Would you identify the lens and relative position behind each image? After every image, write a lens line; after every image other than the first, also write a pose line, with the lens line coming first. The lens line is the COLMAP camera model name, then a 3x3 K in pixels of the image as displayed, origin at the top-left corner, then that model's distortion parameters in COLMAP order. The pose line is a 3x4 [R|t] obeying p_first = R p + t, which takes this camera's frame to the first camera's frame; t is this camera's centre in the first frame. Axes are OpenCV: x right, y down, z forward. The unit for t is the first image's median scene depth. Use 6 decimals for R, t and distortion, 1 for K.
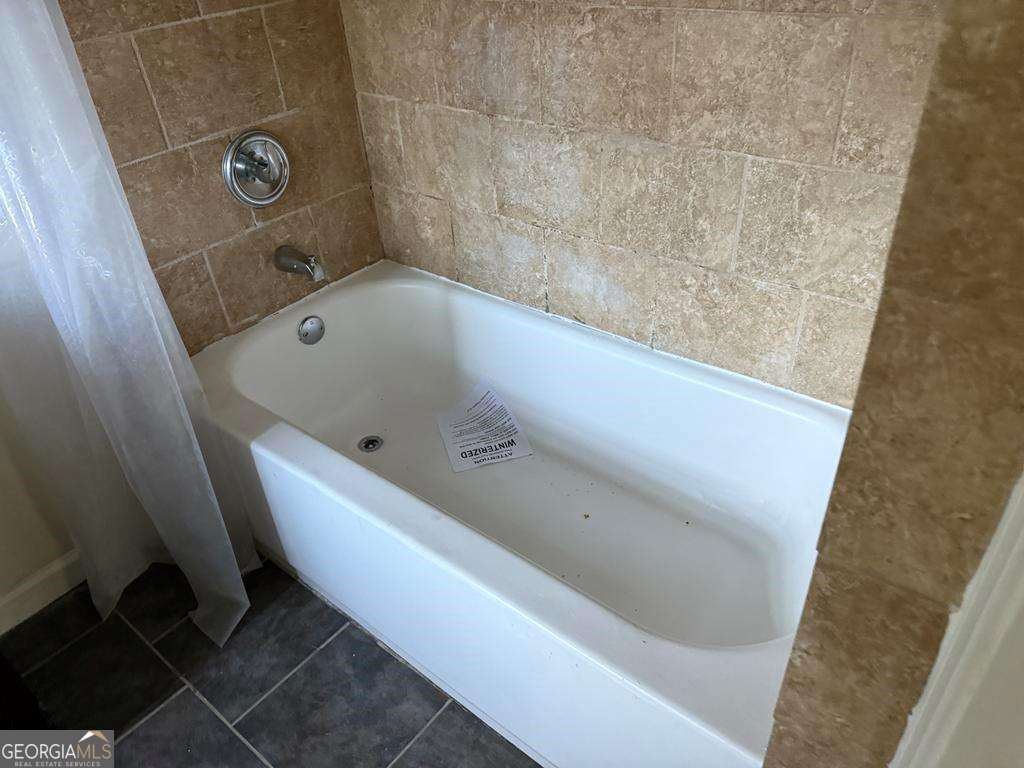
lens RADIAL K [[712.3, 0, 514.4], [0, 712.3, 384.4], [0, 0, 1]] dist [0.030590, -0.047988]
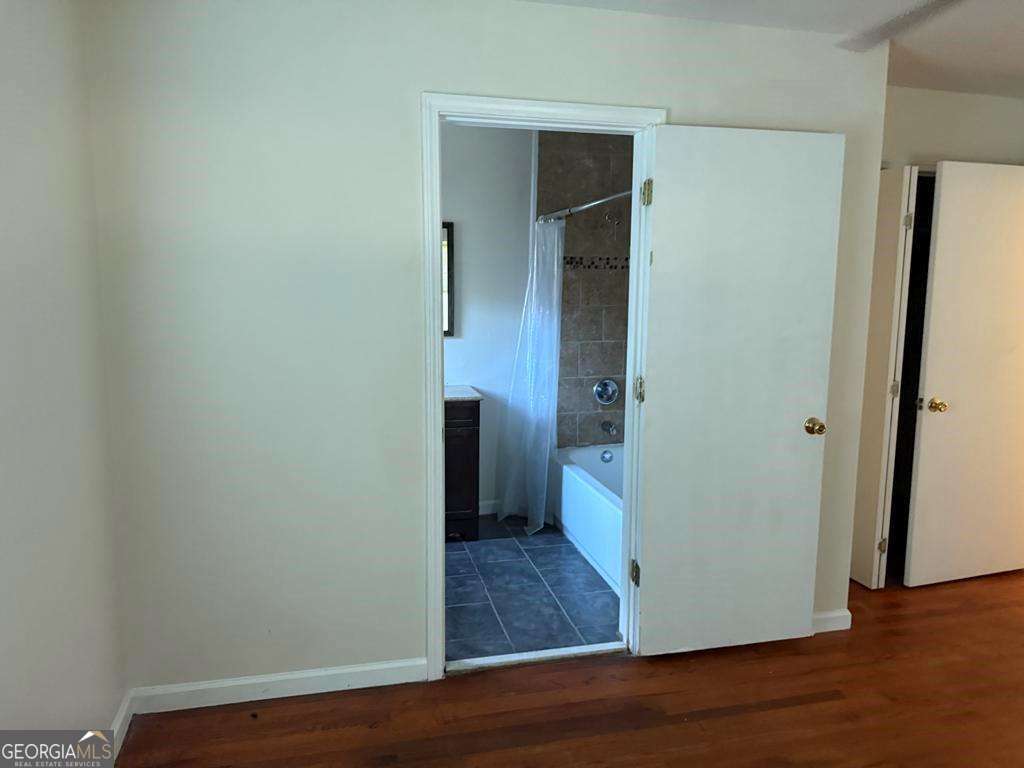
lens RADIAL K [[712.3, 0, 512.5], [0, 712.3, 383.3], [0, 0, 1]] dist [0.030590, -0.047988]
pose [[0.793128, 0.147549, -0.590912, 1.060860], [-0.389706, 0.868547, -0.306193, 0.710067], [0.468057, 0.473133, 0.746370, -1.337976]]
